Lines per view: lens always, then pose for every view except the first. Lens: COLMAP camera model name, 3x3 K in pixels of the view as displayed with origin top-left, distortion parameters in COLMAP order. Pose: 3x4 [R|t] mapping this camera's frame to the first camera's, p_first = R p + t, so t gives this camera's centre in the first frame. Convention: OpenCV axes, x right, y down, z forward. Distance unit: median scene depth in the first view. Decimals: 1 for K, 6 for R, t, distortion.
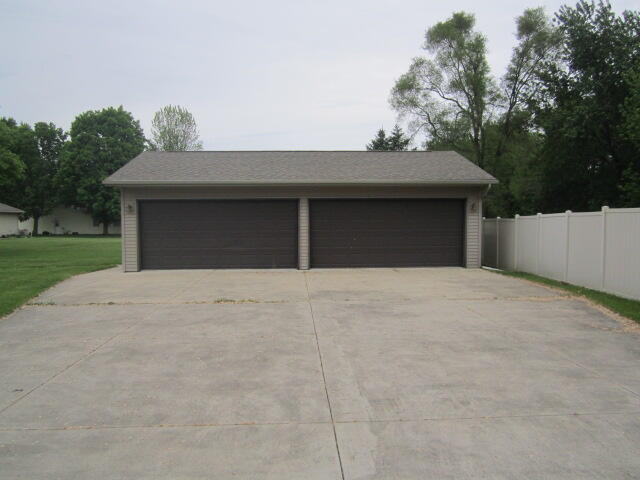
lens RADIAL K [[516.8, 0, 320.0], [0, 516.8, 240.0], [0, 0, 1]] dist [0.006284, 0.012273]
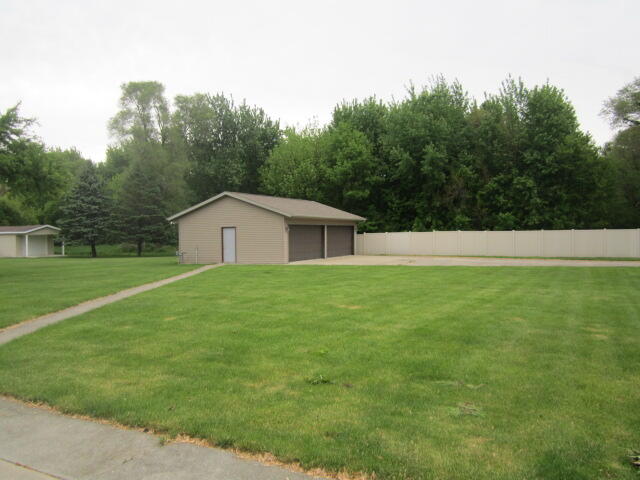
lens RADIAL K [[516.8, 0, 320.0], [0, 516.8, 240.0], [0, 0, 1]] dist [0.006284, 0.012273]
pose [[0.497156, -0.017427, 0.867486, -1.874671], [0.043339, 0.999049, -0.004768, -0.012099], [-0.866578, 0.039967, 0.497439, -0.037738]]
